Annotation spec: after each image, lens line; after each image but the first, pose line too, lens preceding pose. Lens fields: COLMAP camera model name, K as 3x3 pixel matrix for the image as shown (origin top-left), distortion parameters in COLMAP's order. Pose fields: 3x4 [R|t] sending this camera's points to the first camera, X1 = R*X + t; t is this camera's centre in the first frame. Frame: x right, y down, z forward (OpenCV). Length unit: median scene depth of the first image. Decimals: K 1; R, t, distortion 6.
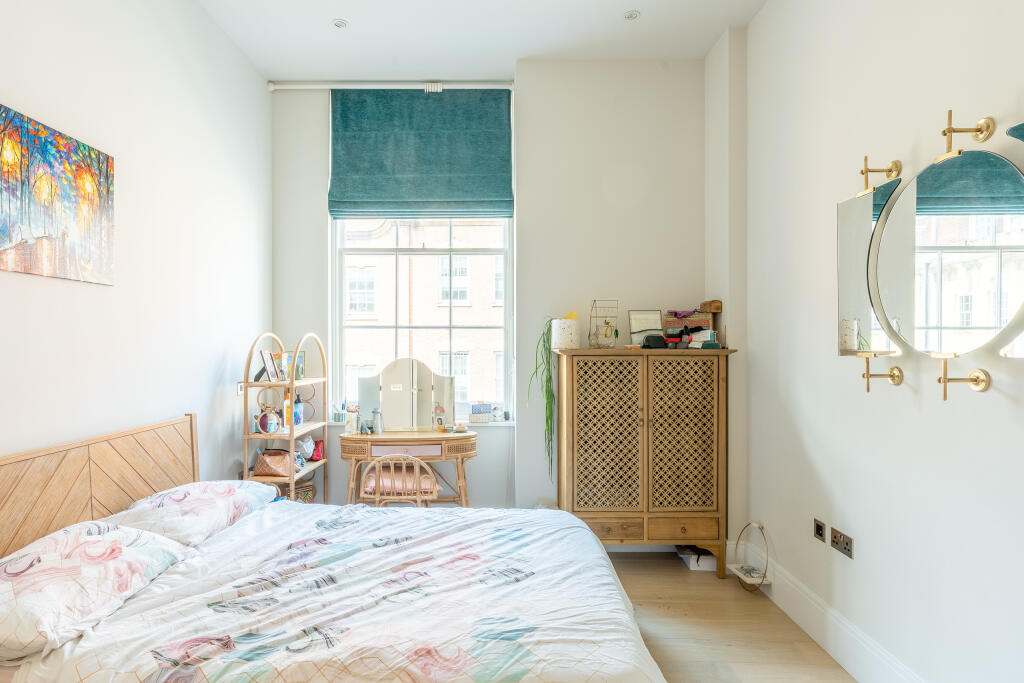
lens RADIAL K [[556.5, 0, 514.6], [0, 556.5, 348.0], [0, 0, 1]] dist [-0.003931, 0.002183]
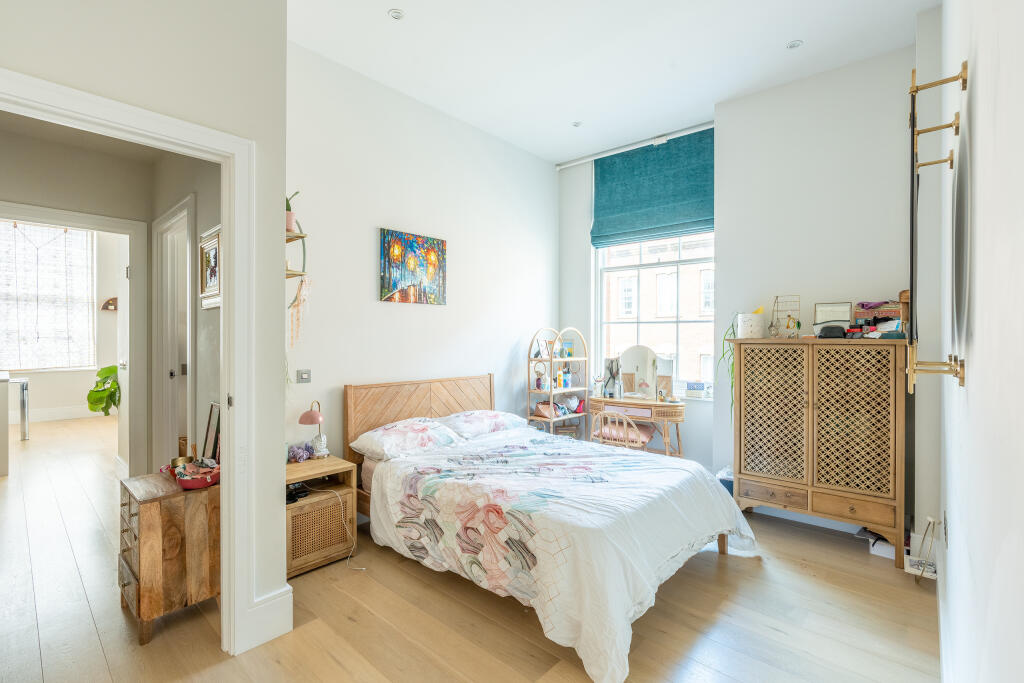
lens RADIAL K [[466.0, 0, 512.3], [0, 466.0, 339.2], [0, 0, 1]] dist [-0.001373, 0.002499]
pose [[0.769961, 0.004688, -0.638074, 0.368059], [-0.005814, 0.999983, 0.000331, 0.006226], [0.638065, 0.003455, 0.769975, -0.093994]]
